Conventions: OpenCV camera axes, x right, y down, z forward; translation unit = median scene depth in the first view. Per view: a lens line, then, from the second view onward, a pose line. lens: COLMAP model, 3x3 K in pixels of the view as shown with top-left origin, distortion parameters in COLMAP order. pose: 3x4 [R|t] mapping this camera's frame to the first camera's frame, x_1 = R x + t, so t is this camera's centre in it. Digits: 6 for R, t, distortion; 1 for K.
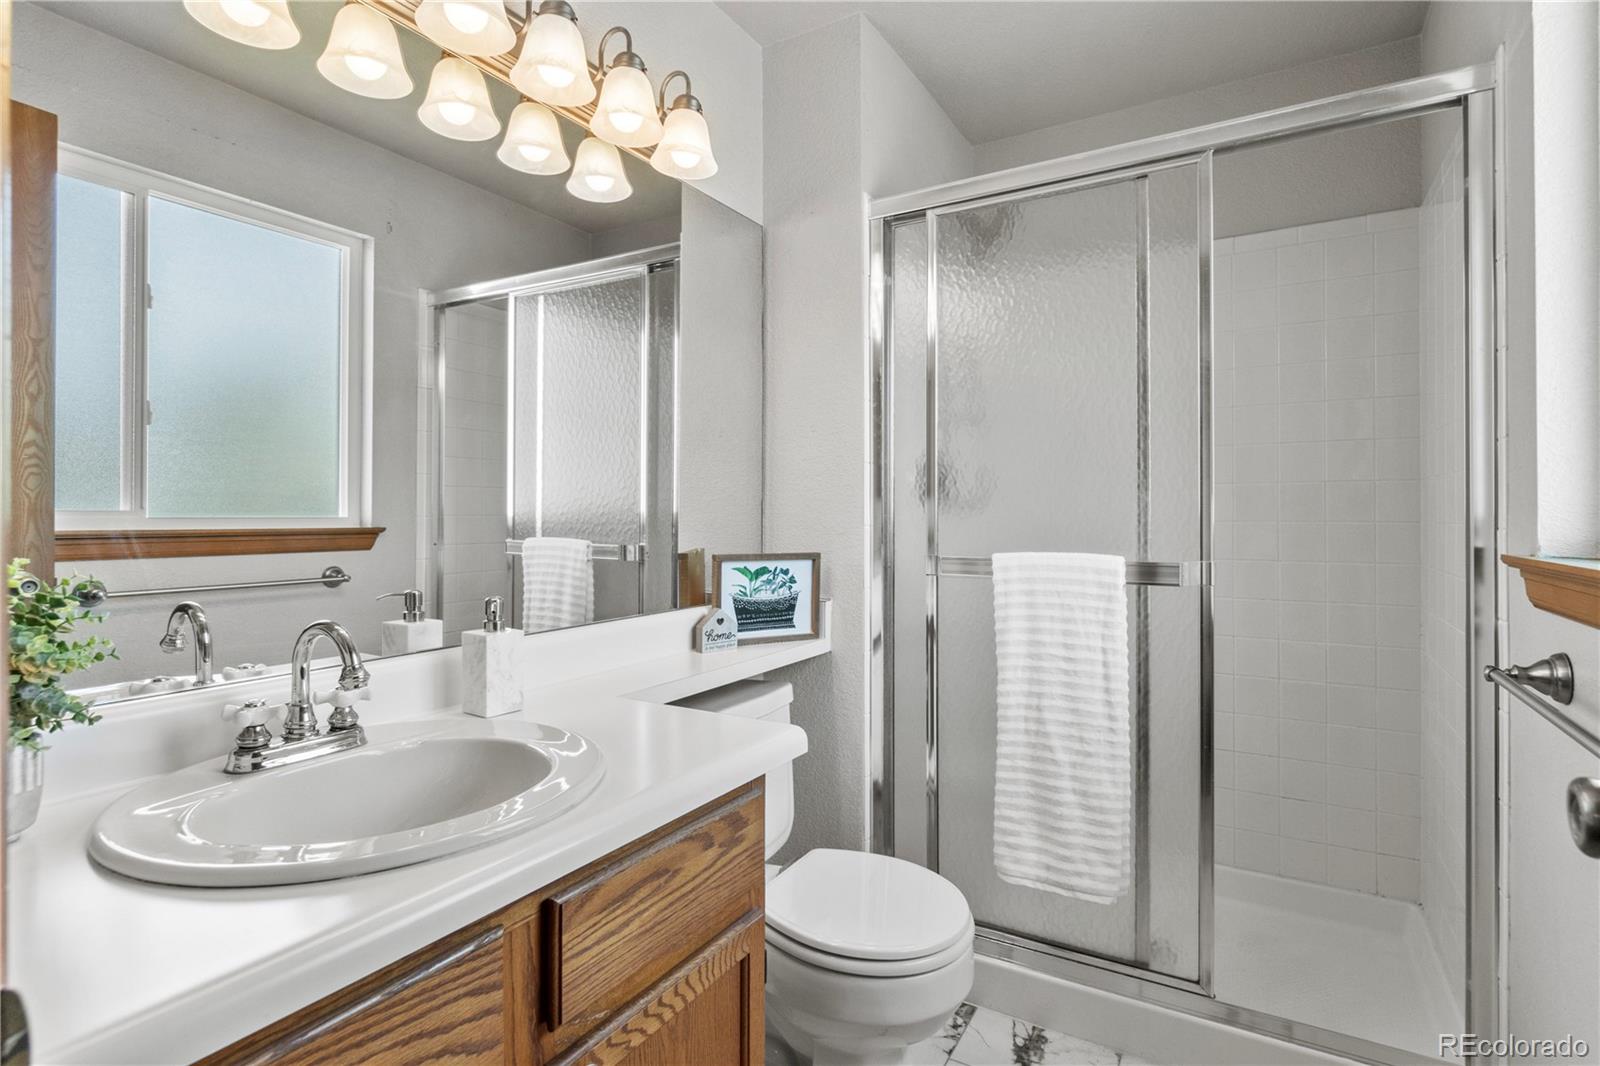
lens RADIAL K [[784.6, 0, 848.7], [0, 784.6, 516.5], [0, 0, 1]] dist [-0.005129, -0.000071]
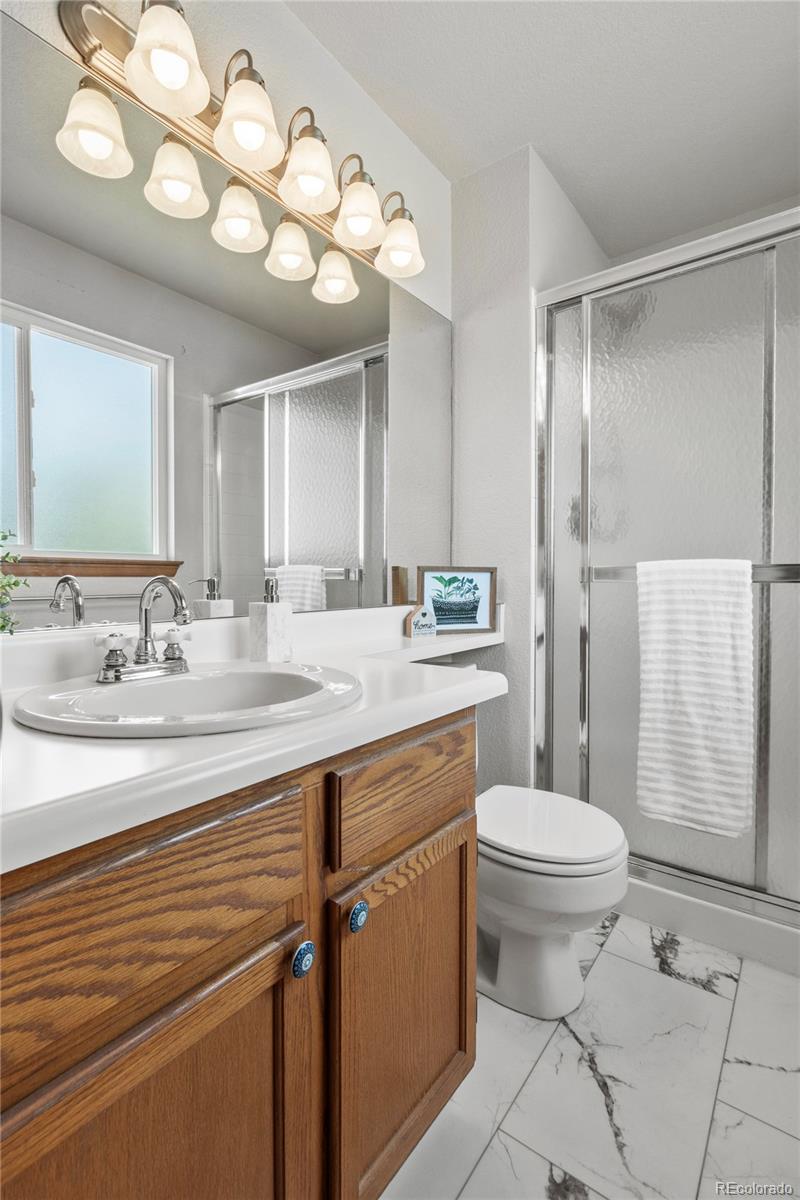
lens RADIAL K [[560.8, 0, 408.4], [0, 560.8, 600.0], [0, 0, 1]] dist [-0.000691, 0.000528]
pose [[0.990829, 0.000563, -0.135118, -0.064178], [0.002911, 0.999670, 0.025512, 0.088790], [0.135088, -0.025671, 0.990501, 0.050143]]
